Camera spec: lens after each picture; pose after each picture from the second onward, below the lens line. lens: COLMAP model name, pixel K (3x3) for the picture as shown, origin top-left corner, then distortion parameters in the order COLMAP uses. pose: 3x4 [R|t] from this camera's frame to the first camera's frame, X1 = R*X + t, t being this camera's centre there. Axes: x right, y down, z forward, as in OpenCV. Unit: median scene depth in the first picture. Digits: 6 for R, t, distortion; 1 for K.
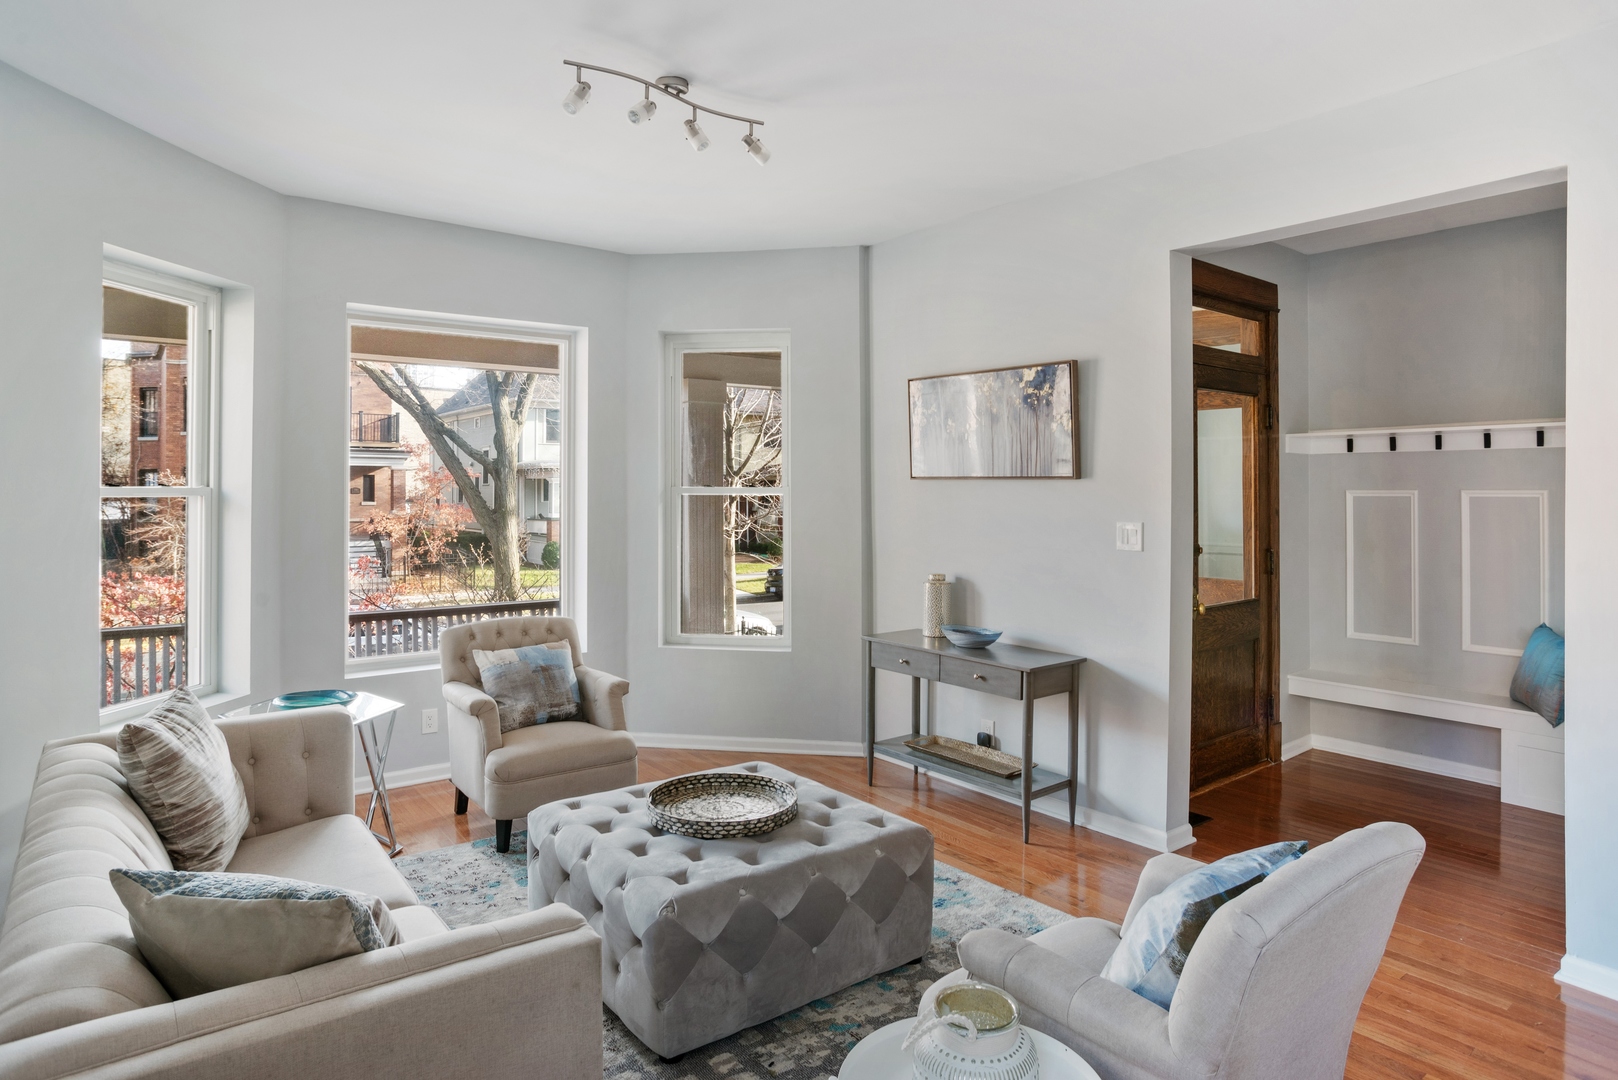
lens RADIAL K [[917.3, 0, 836.1], [0, 917.3, 499.9], [0, 0, 1]] dist [-0.041096, 0.009151]
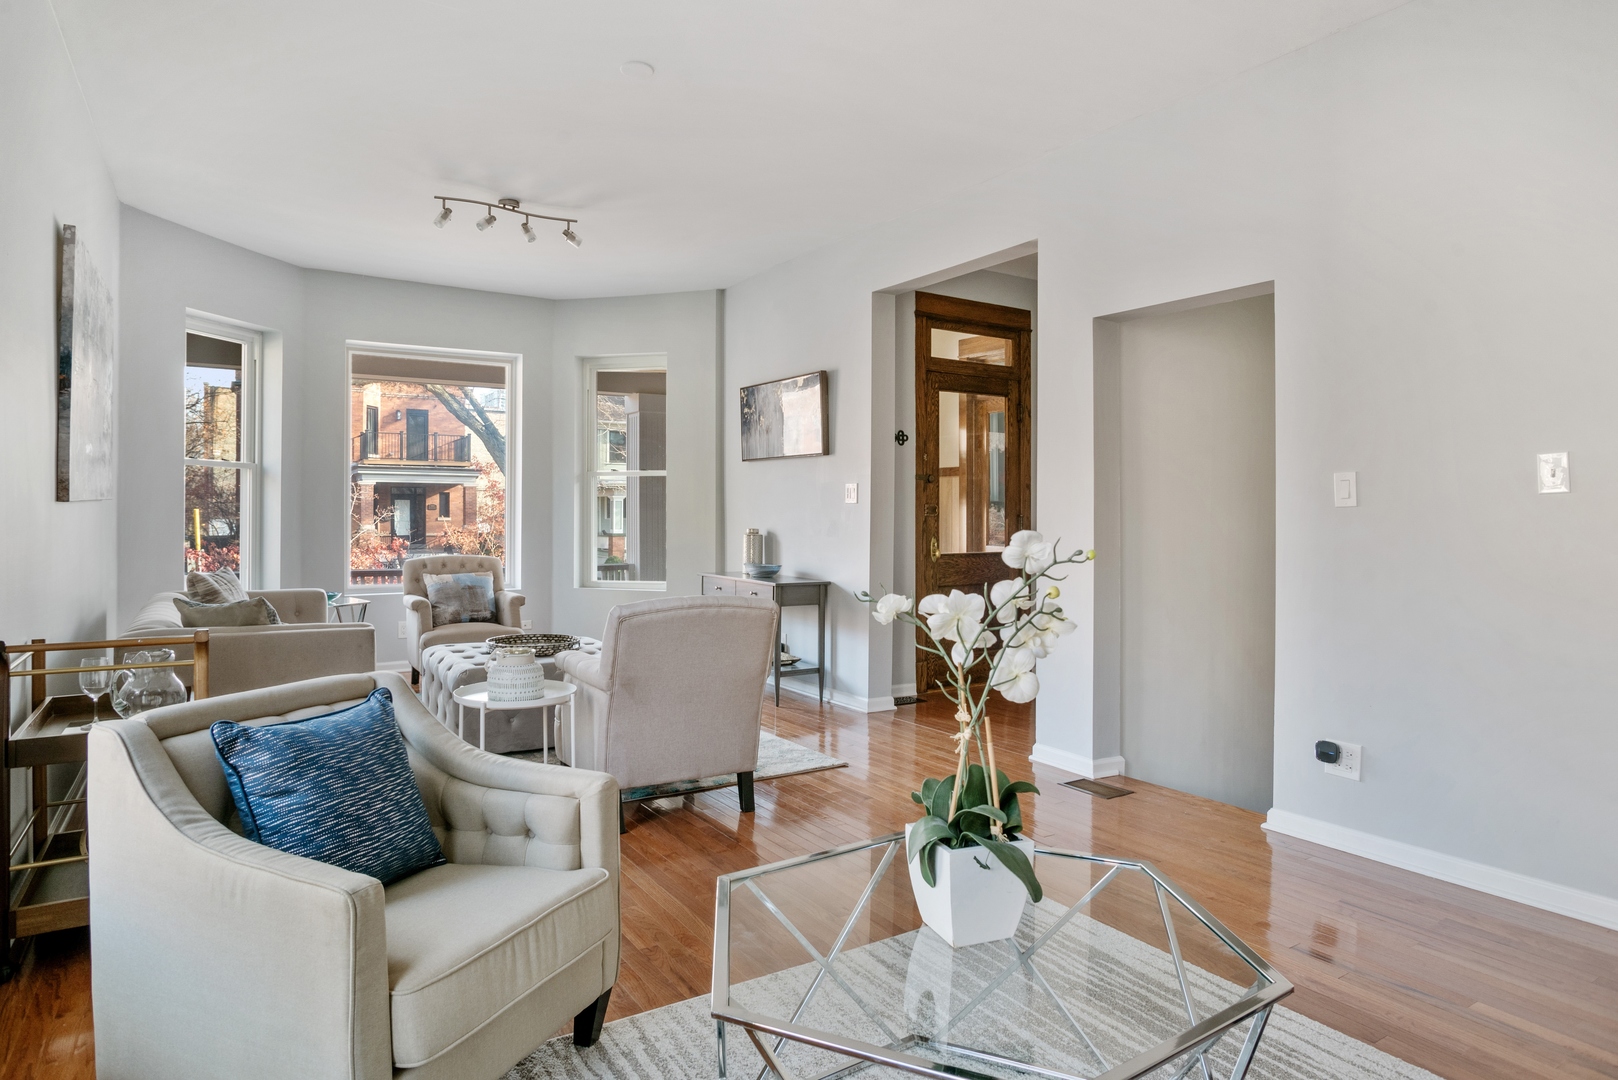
lens RADIAL K [[917.3, 0, 806.8], [0, 917.3, 530.3], [0, 0, 1]] dist [-0.041096, 0.009151]
pose [[0.994386, 0.004431, -0.105720, 0.376746], [-0.003411, 0.999946, 0.009825, 0.077760], [0.105758, -0.009409, 0.994347, -0.404087]]
